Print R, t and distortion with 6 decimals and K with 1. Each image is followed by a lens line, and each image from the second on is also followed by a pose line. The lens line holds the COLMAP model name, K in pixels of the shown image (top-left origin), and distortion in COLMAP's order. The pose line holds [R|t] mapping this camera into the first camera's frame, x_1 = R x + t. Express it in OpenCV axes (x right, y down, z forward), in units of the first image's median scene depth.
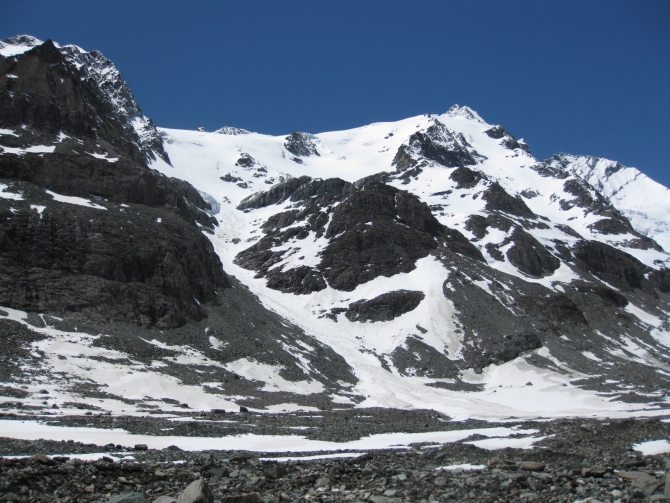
lens RADIAL K [[737.9, 0, 334.1], [0, 737.9, 235.9], [0, 0, 1]] dist [-0.150361, 0.060574]
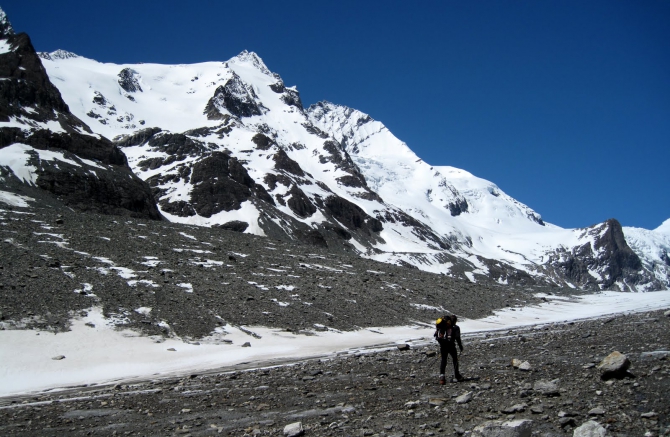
lens RADIAL K [[720.6, 0, 326.8], [0, 720.6, 218.7], [0, 0, 1]] dist [-0.118367, 0.008721]
pose [[0.939540, 0.102699, 0.326676, -0.169977], [-0.137076, 0.986997, 0.083949, -0.068142], [-0.313807, -0.123653, 0.941401, -0.471790]]
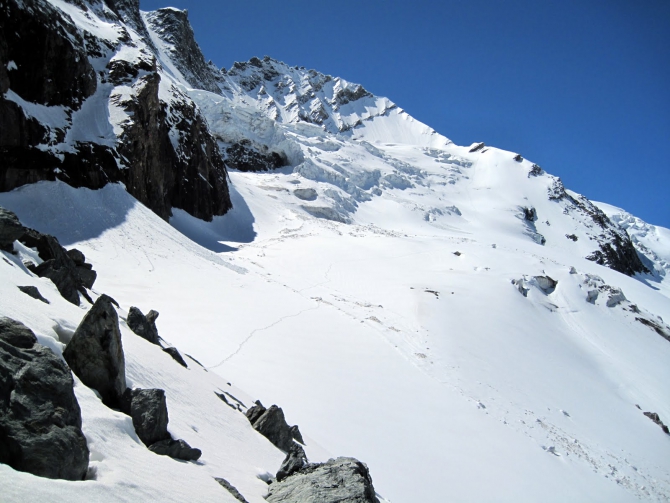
lens RADIAL K [[737.9, 0, 334.1], [0, 737.9, 235.9], [0, 0, 1]] dist [-0.150361, 0.060574]
pose [[0.954287, 0.076604, 0.288909, 0.648660], [-0.086110, 0.996078, 0.020318, 0.038135], [-0.286219, -0.044267, 0.957141, 1.316457]]
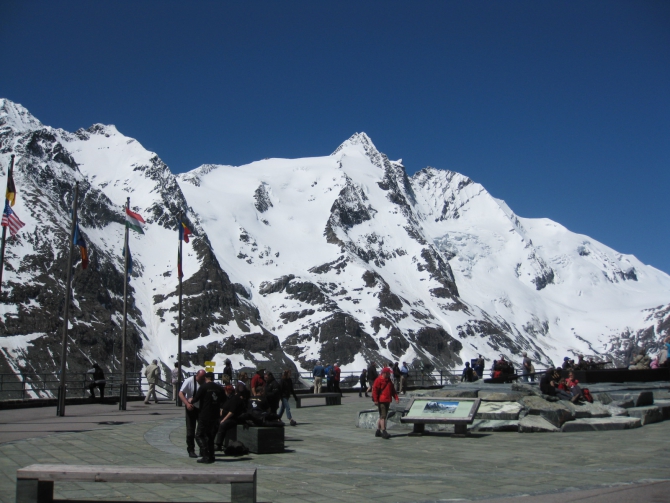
lens RADIAL K [[737.9, 0, 334.1], [0, 737.9, 235.9], [0, 0, 1]] dist [-0.150361, 0.060574]
pose [[0.976702, 0.095500, 0.192178, -0.319682], [-0.122136, 0.983712, 0.131885, -0.461146], [-0.176453, -0.152284, 0.972458, -0.927436]]
